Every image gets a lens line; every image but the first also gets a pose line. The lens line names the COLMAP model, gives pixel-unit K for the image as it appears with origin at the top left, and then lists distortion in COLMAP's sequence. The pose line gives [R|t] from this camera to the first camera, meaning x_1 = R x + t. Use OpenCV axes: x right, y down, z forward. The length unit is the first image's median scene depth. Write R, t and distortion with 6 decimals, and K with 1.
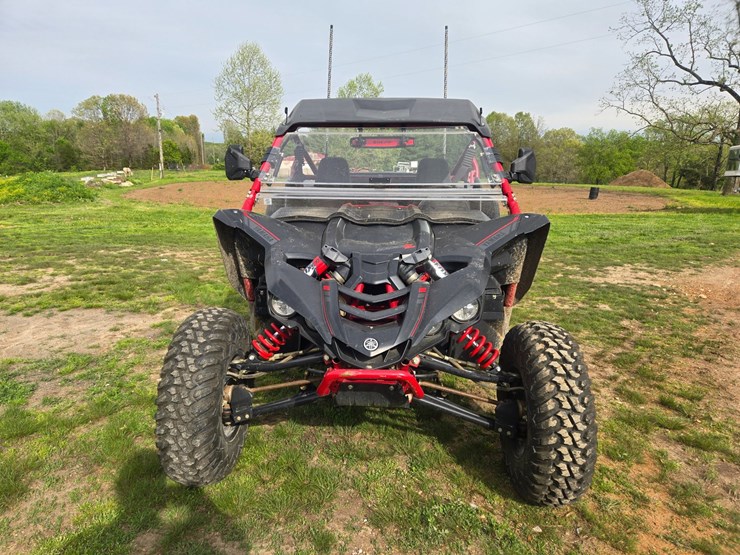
lens RADIAL K [[499.8, 0, 354.2], [0, 499.8, 296.5], [0, 0, 1]] dist [0.072326, -0.049794]
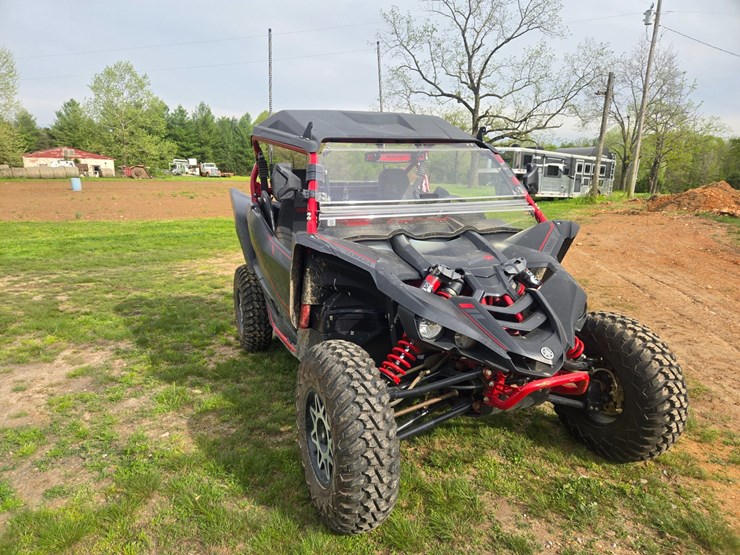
lens RADIAL K [[499.8, 0, 354.7], [0, 499.8, 295.4], [0, 0, 1]] dist [0.072326, -0.049794]
pose [[0.906249, -0.113975, 0.407090, -0.535500], [0.112273, 0.993278, 0.028153, -0.073055], [-0.407562, 0.020192, 0.912954, 0.114929]]
